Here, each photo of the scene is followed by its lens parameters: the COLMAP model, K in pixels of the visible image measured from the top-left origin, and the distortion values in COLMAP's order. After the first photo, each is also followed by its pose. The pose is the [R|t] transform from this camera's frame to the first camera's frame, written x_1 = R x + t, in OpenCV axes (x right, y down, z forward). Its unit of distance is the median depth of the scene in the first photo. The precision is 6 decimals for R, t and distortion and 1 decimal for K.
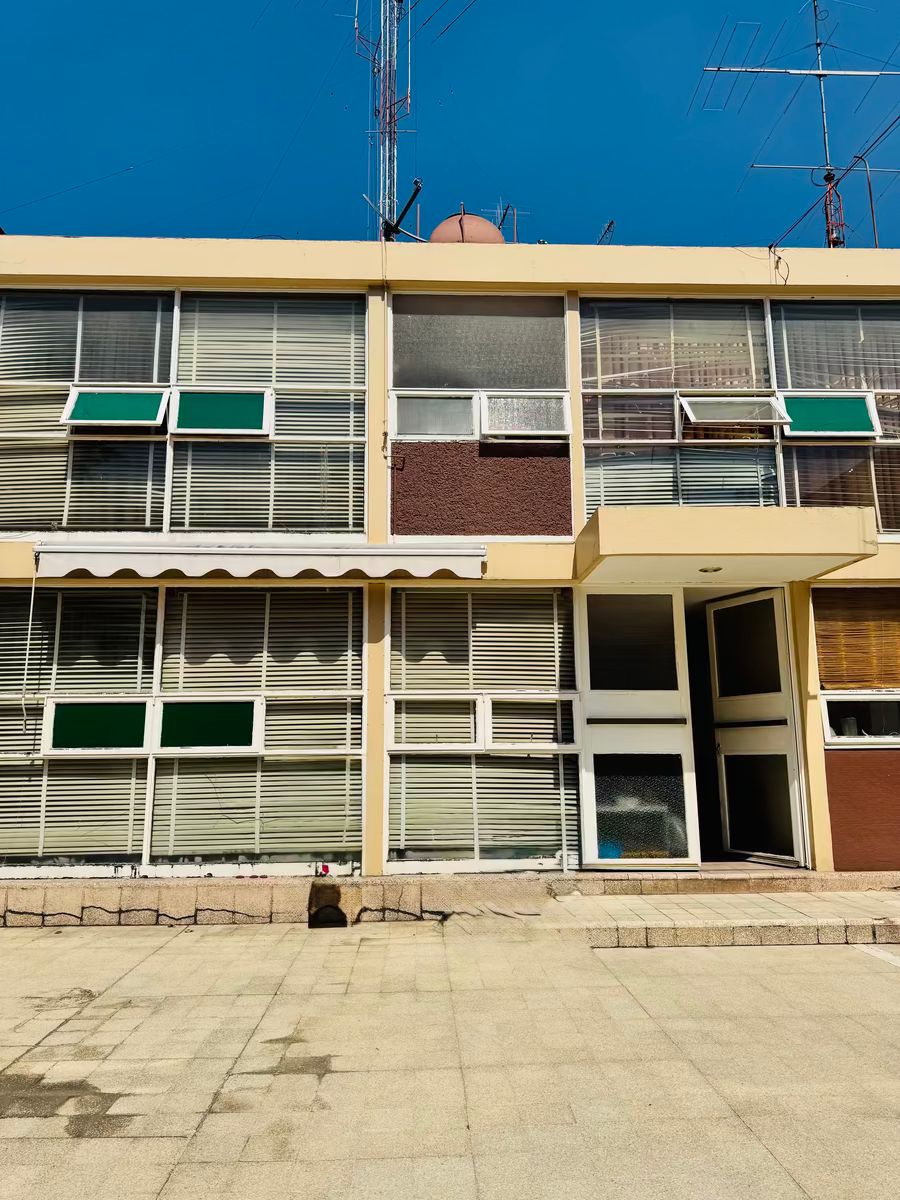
lens RADIAL K [[842.7, 0, 446.0], [0, 842.7, 596.7], [0, 0, 1]] dist [0.065296, -0.084931]
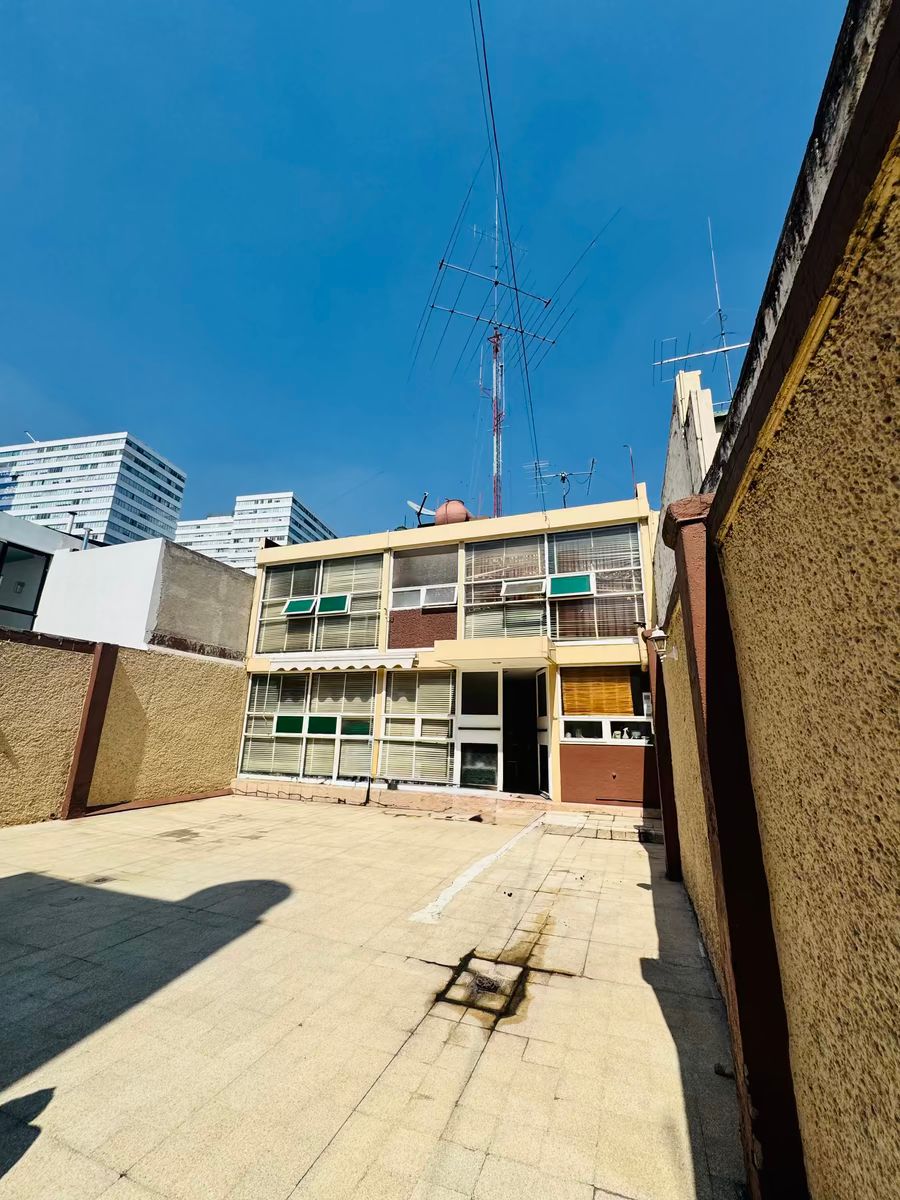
lens RADIAL K [[483.4, 0, 456.4], [0, 483.4, 600.5], [0, 0, 1]] dist [-0.000596, 0.001270]
pose [[0.923271, -0.072129, -0.377317, 0.669230], [0.041622, 0.995215, -0.088401, -0.082626], [0.381887, 0.065914, 0.921855, -0.244441]]
